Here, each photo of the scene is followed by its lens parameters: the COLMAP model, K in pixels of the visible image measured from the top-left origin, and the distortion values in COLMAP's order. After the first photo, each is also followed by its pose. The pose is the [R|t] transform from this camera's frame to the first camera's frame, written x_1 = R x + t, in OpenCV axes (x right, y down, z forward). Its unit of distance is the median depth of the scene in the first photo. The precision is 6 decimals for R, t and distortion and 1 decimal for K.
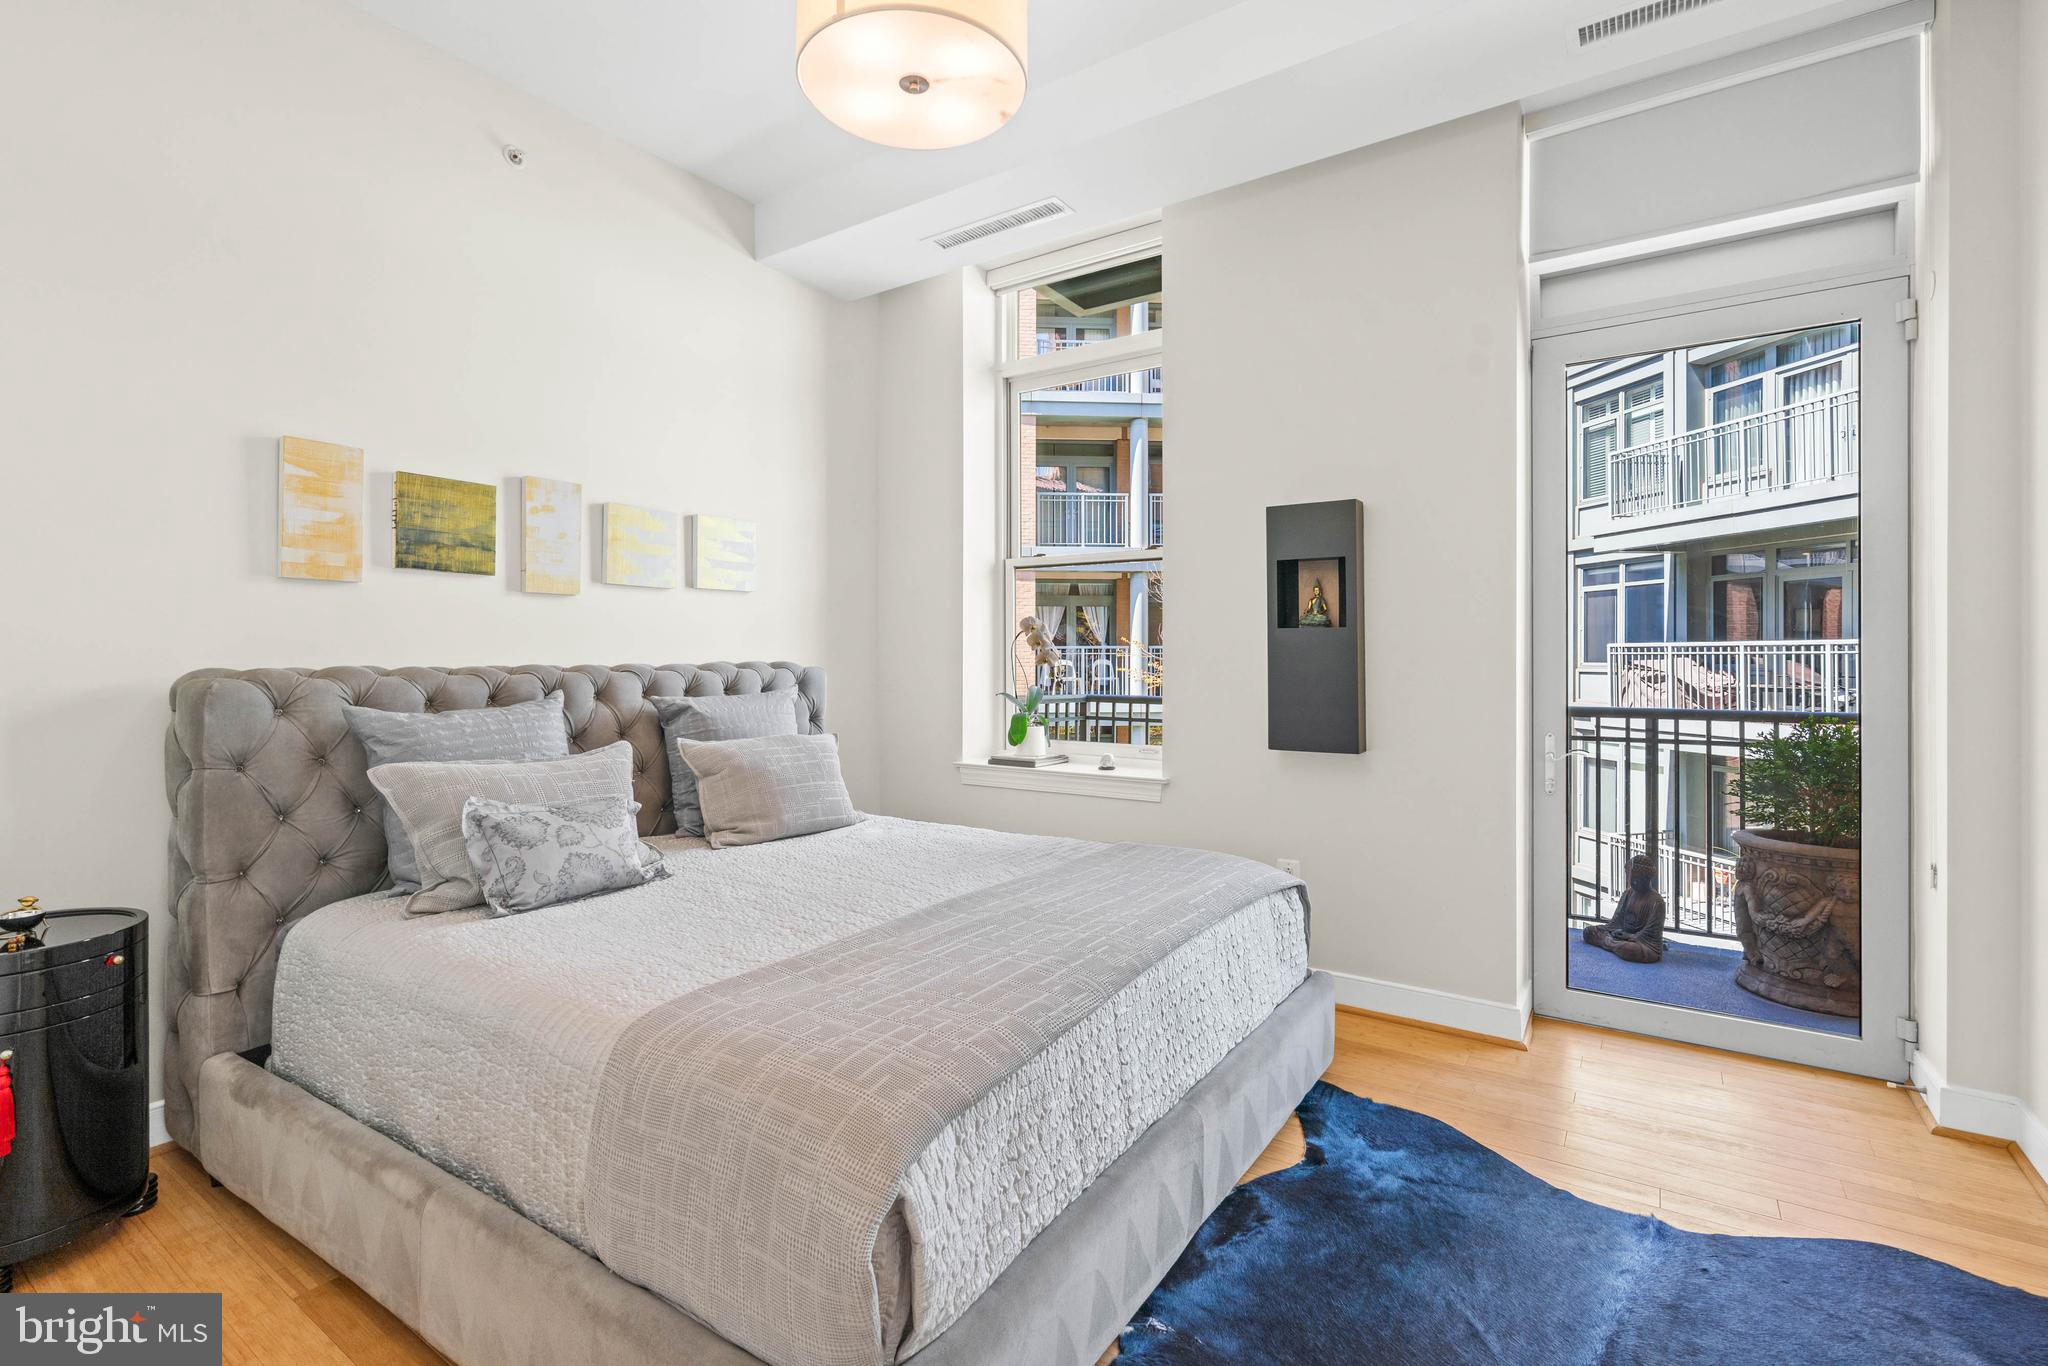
lens RADIAL K [[925.3, 0, 1025.1], [0, 925.3, 662.7], [0, 0, 1]] dist [-0.001283, 0.001822]
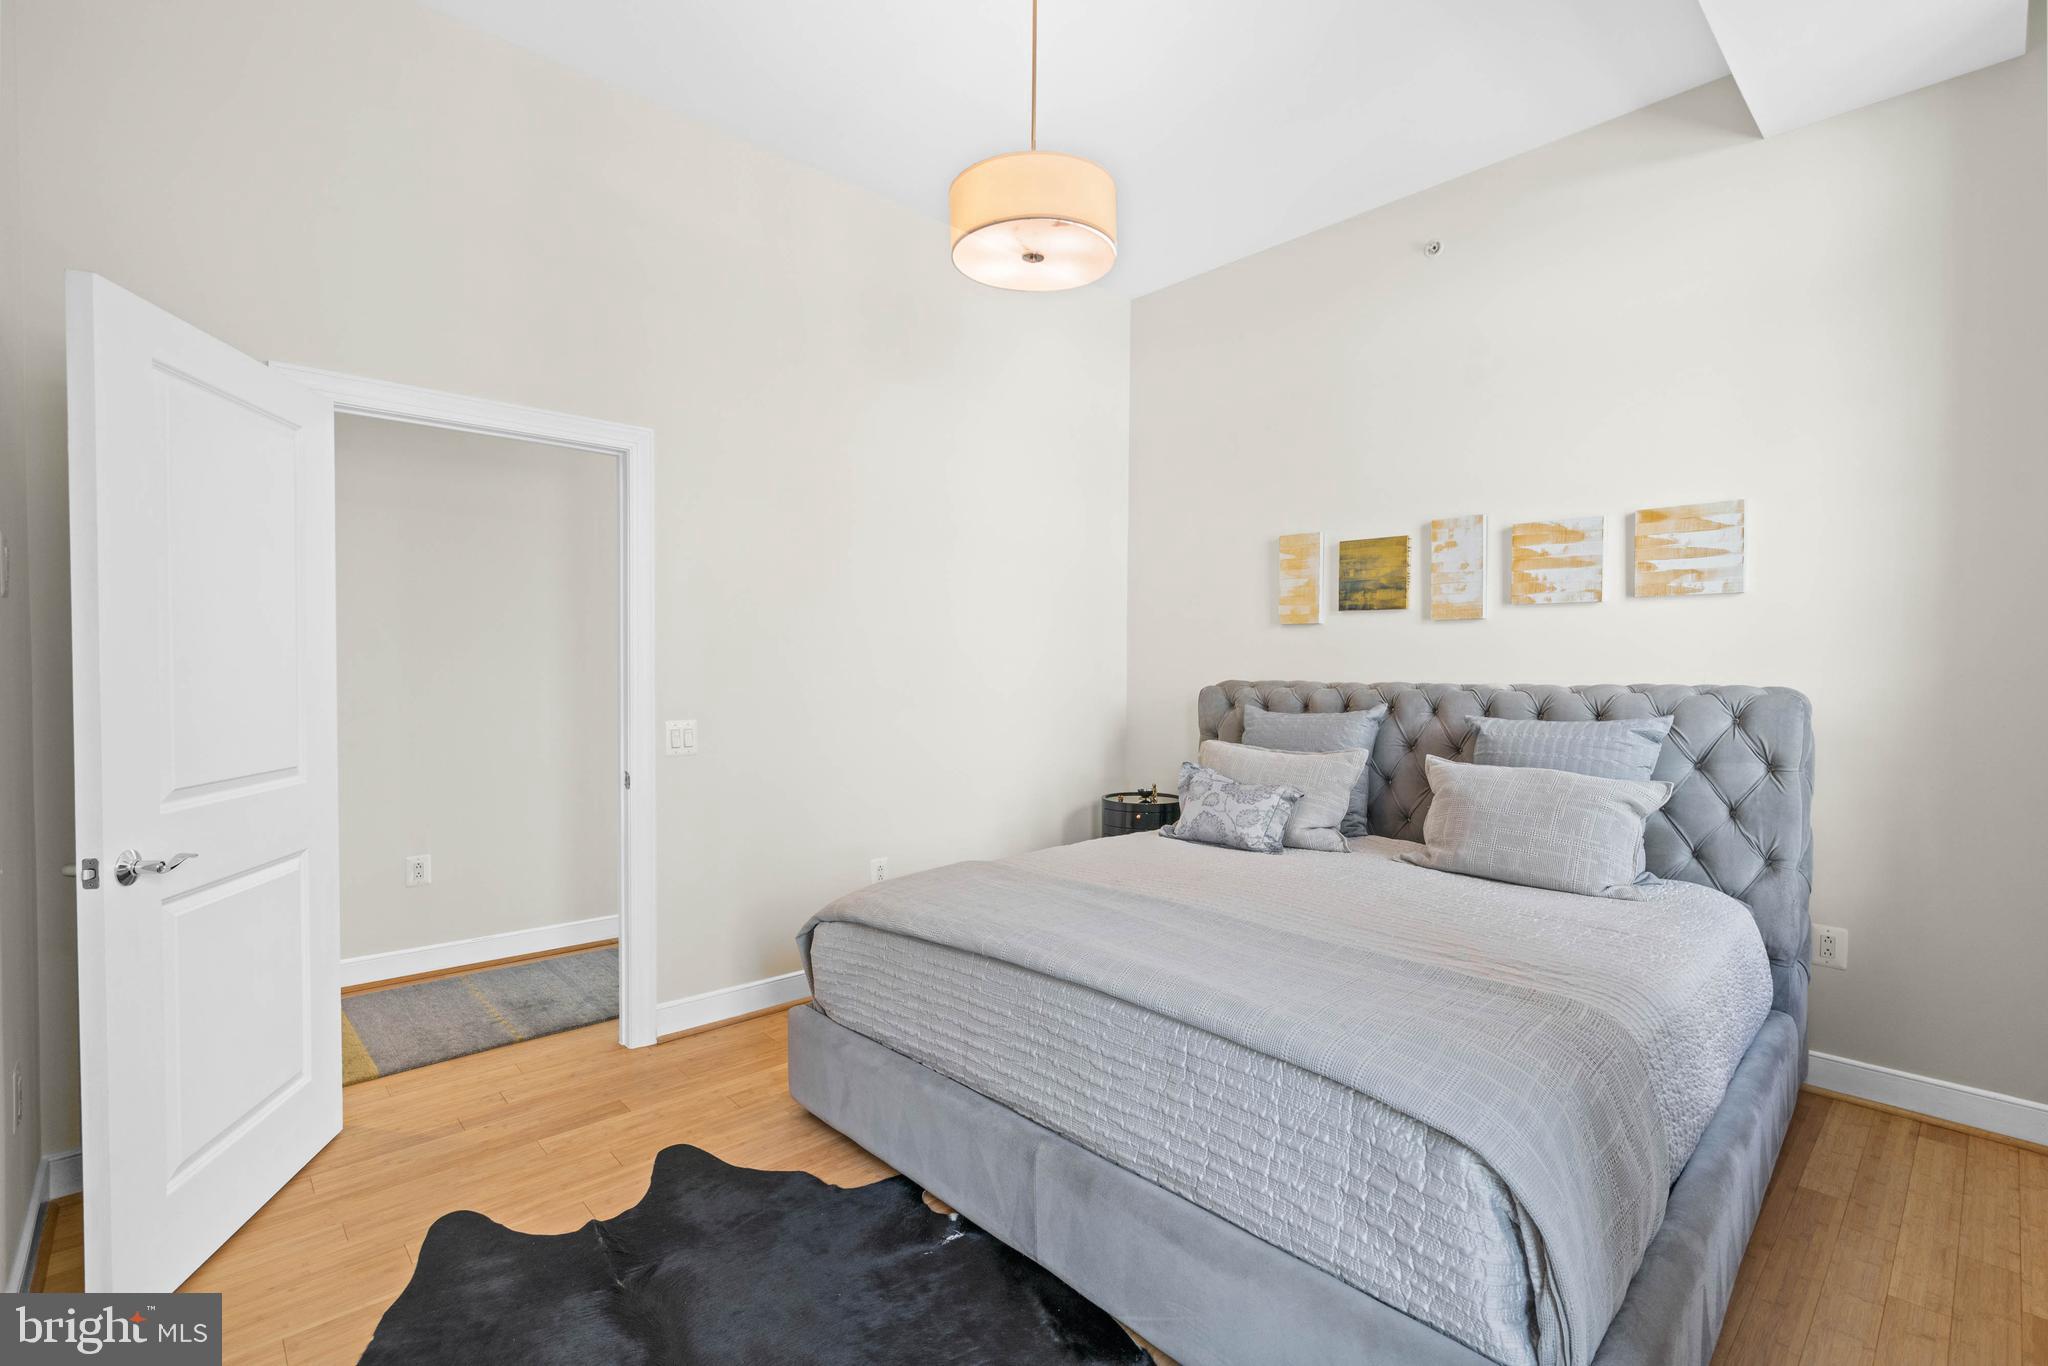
lens RADIAL K [[925.3, 0, 1022.3], [0, 925.3, 684.7], [0, 0, 1]] dist [-0.001283, 0.001822]
pose [[-0.209710, 0.016996, -0.977616, 0.767905], [-0.010918, 0.999746, 0.019722, -0.013034], [0.977703, 0.014810, -0.209471, 0.800288]]
